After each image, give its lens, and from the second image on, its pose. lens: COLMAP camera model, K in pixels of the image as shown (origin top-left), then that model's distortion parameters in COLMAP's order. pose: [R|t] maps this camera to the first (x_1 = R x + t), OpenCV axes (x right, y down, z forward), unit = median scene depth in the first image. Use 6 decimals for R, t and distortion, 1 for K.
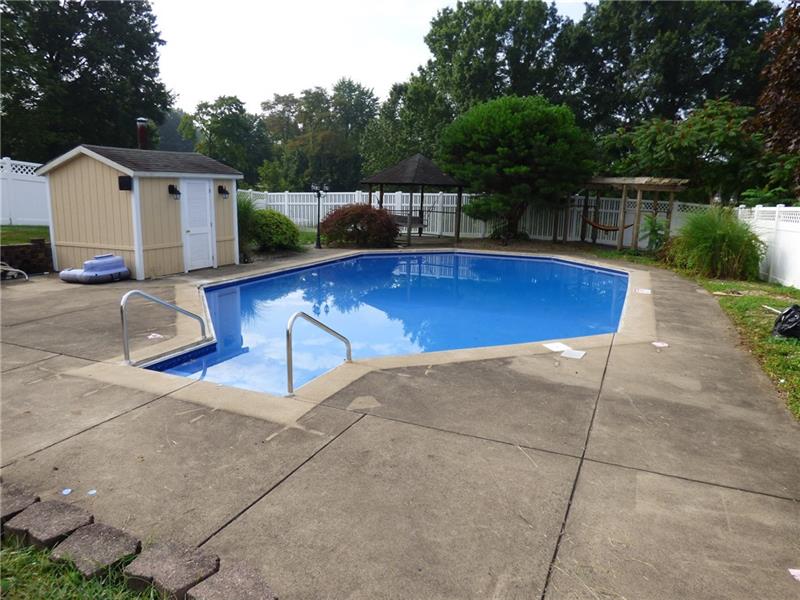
lens RADIAL K [[565.0, 0, 398.5], [0, 565.0, 300.5], [0, 0, 1]] dist [0.011033, 0.000674]
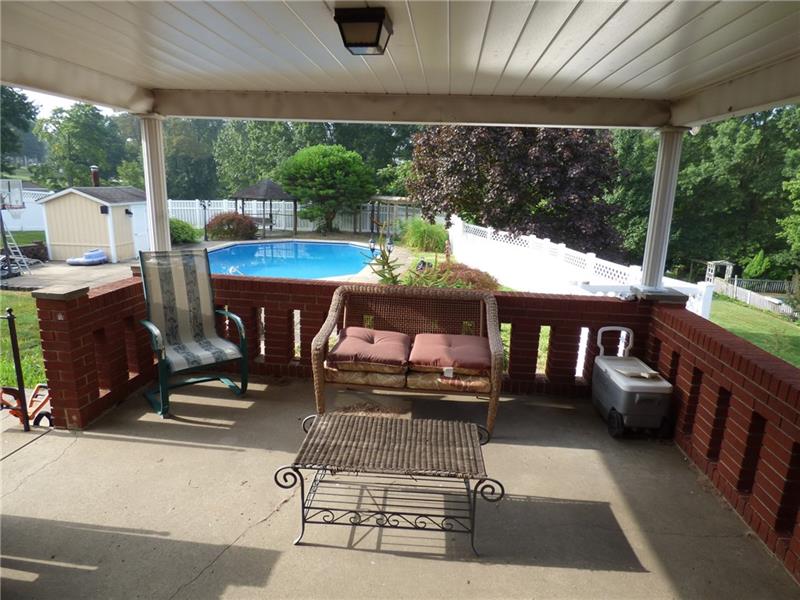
lens RADIAL K [[492.4, 0, 399.3], [0, 492.4, 301.5], [0, 0, 1]] dist [-0.002731, 0.000007]
pose [[0.957321, -0.062323, 0.282227, -0.020739], [0.049423, 0.997392, 0.052605, 0.029010], [-0.284769, -0.036411, 0.957904, -0.451279]]
